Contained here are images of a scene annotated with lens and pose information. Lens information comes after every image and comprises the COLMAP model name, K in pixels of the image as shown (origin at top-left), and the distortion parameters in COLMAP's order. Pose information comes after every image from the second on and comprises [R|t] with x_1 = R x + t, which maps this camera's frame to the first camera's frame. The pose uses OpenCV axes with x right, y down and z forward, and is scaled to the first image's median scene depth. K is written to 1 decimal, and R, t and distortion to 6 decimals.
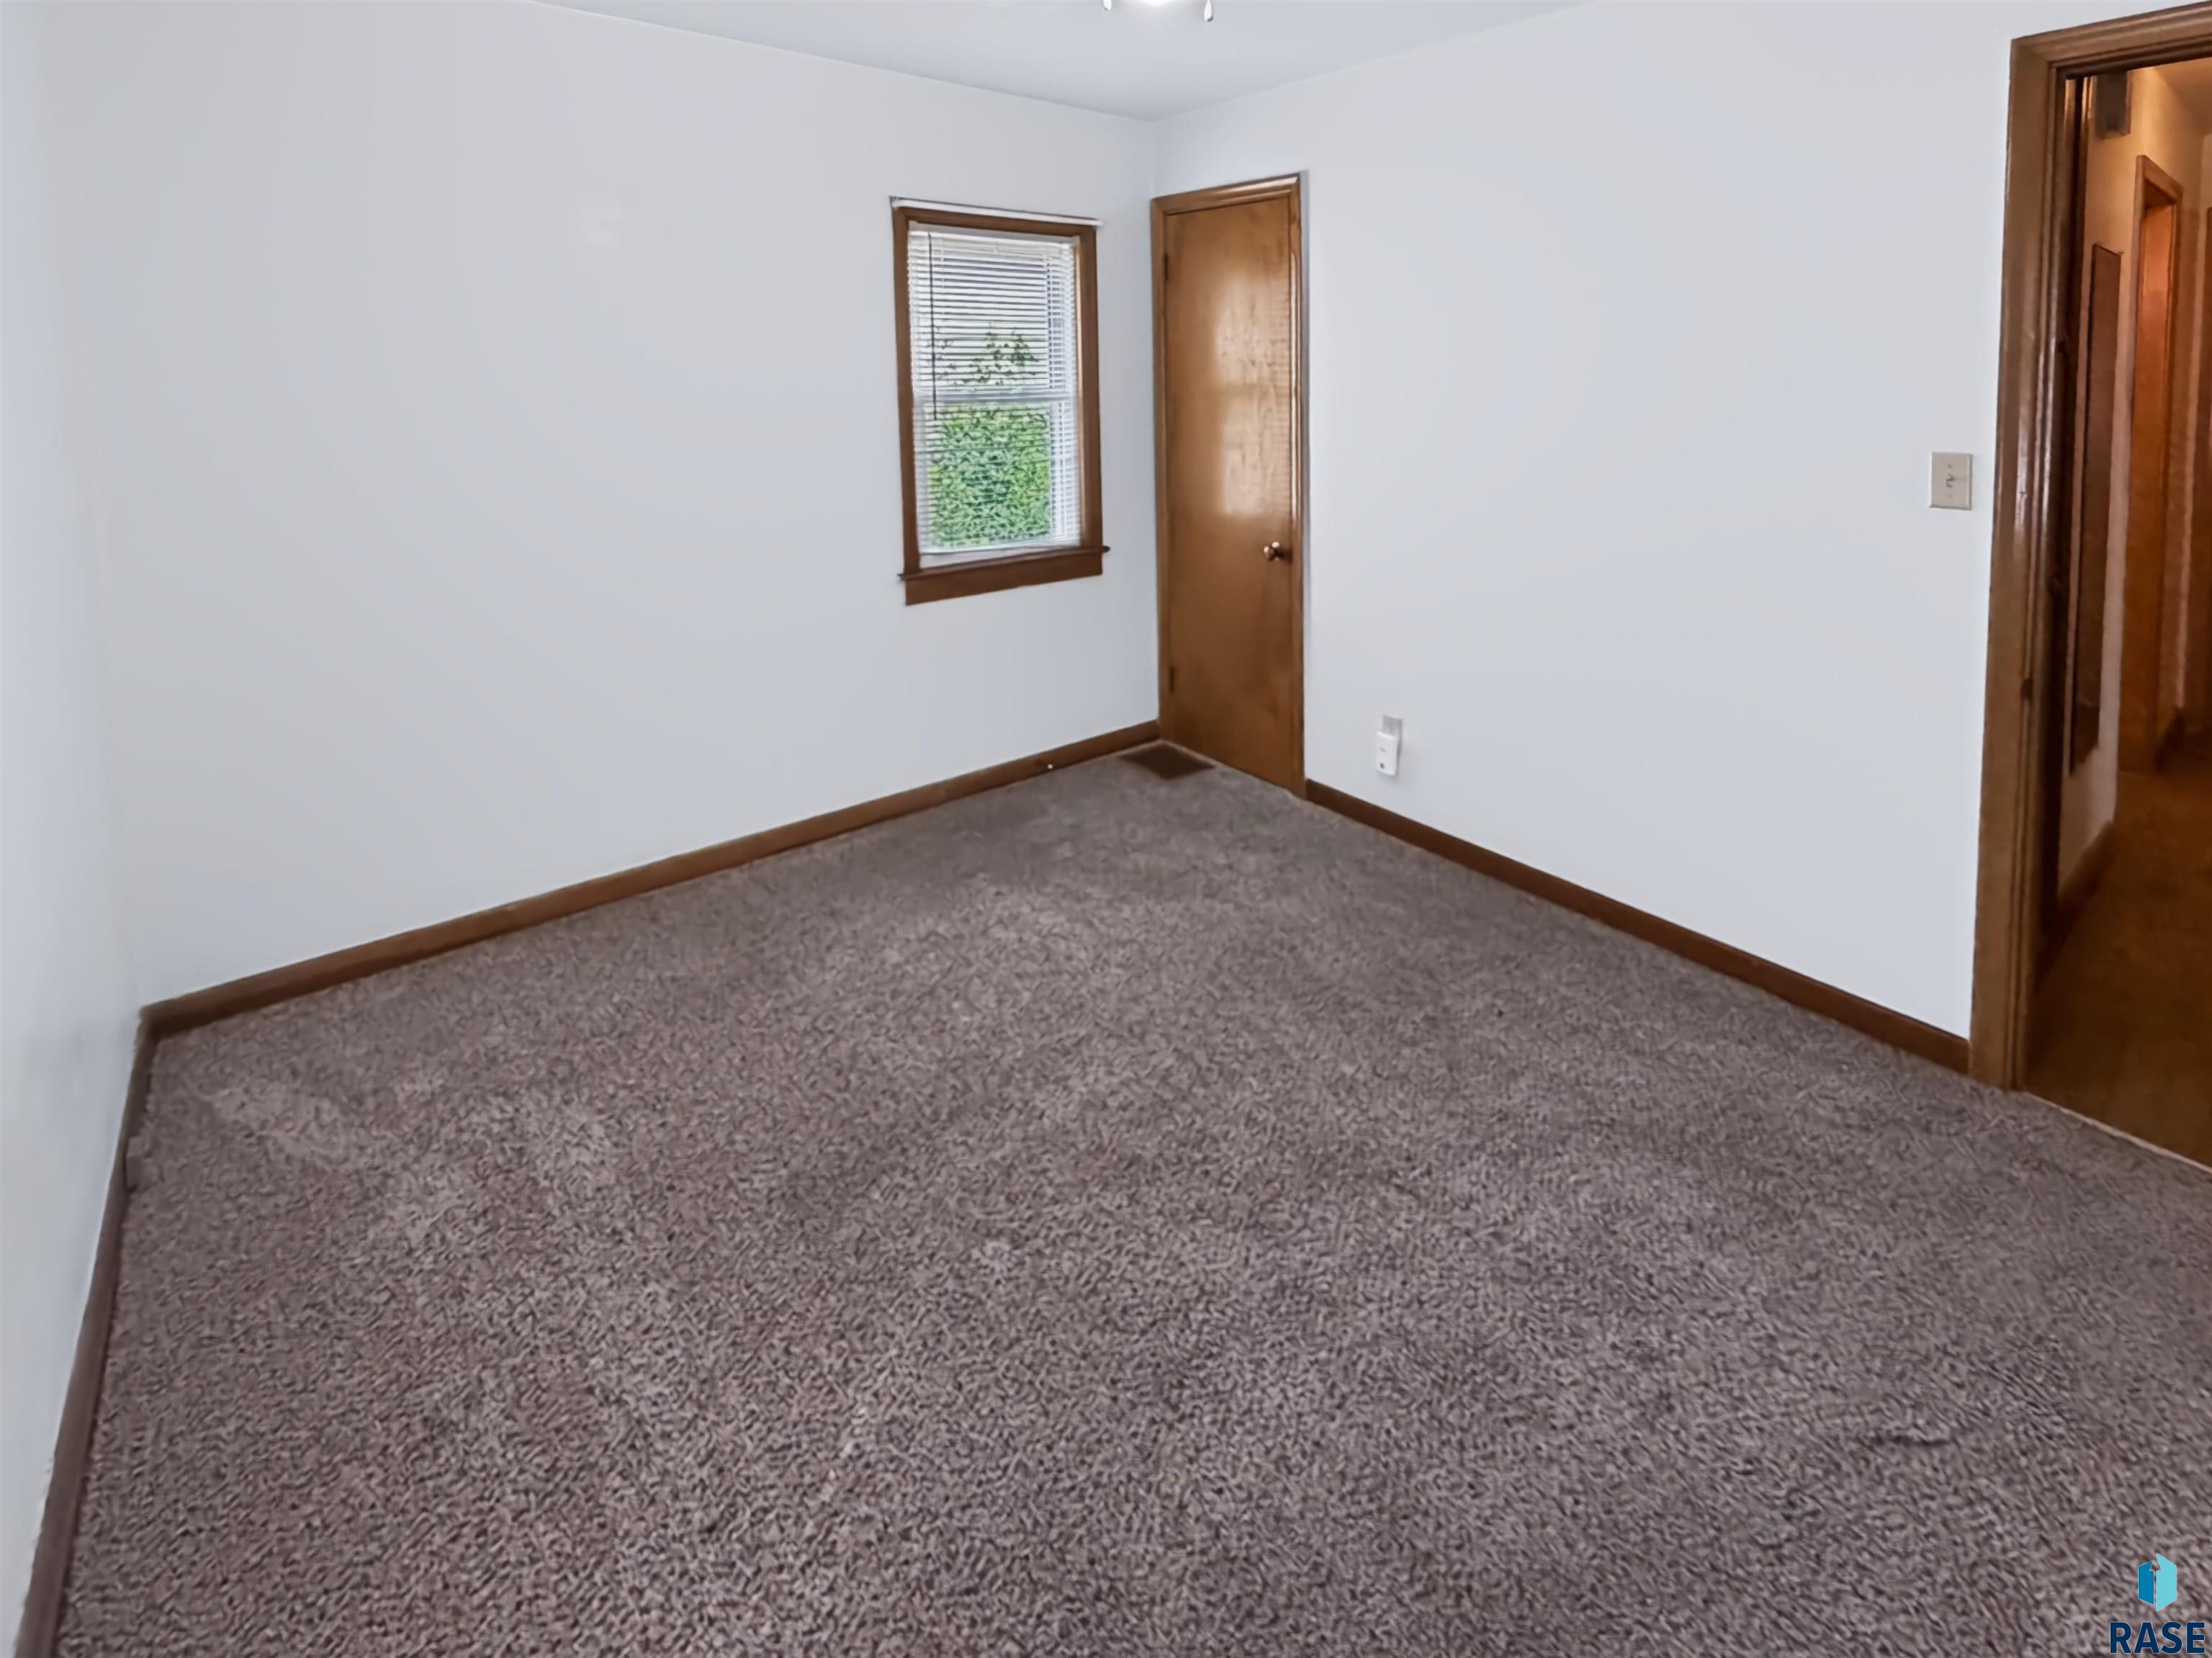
lens RADIAL K [[954.8, 0, 1112.3], [0, 954.8, 832.3], [0, 0, 1]] dist [-0.003375, -0.001063]
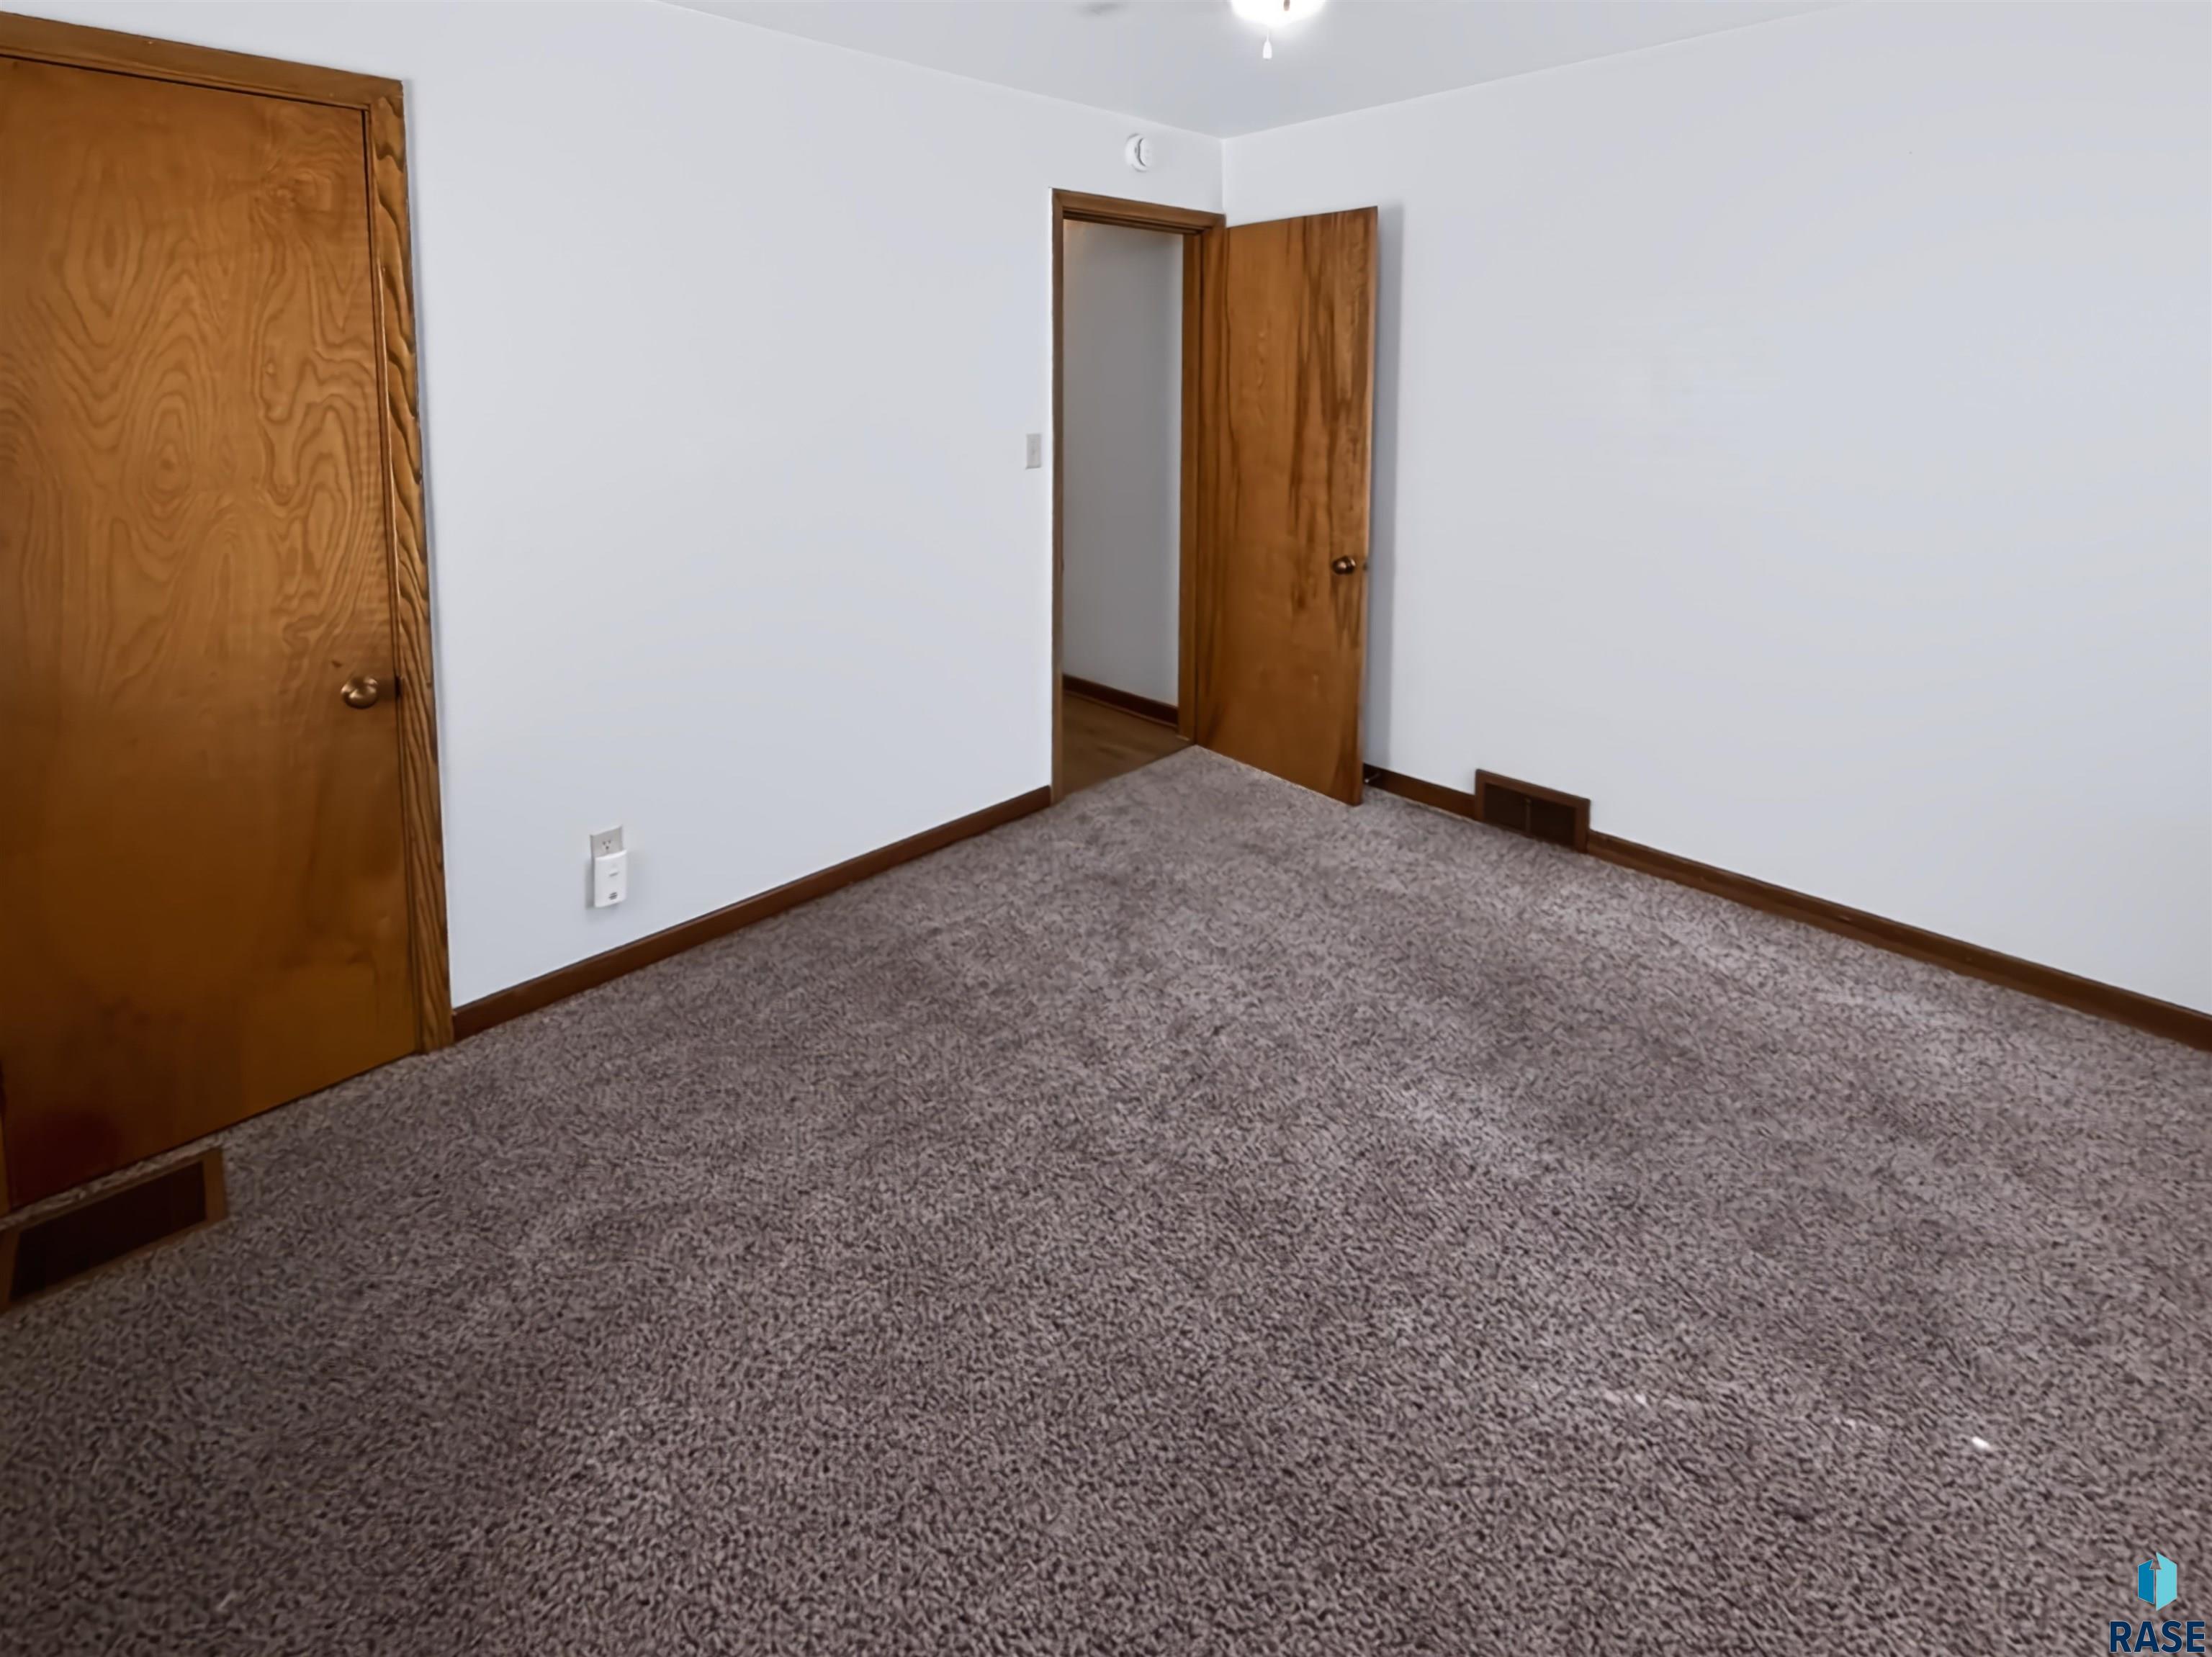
lens RADIAL K [[954.7, 0, 1112.3], [0, 954.7, 831.8], [0, 0, 1]] dist [-0.003375, -0.001063]
pose [[-0.108881, -0.437740, 0.892484, -0.519269], [0.440428, 0.783646, 0.438089, -0.332249], [-0.891161, 0.440775, 0.107469, 0.648644]]
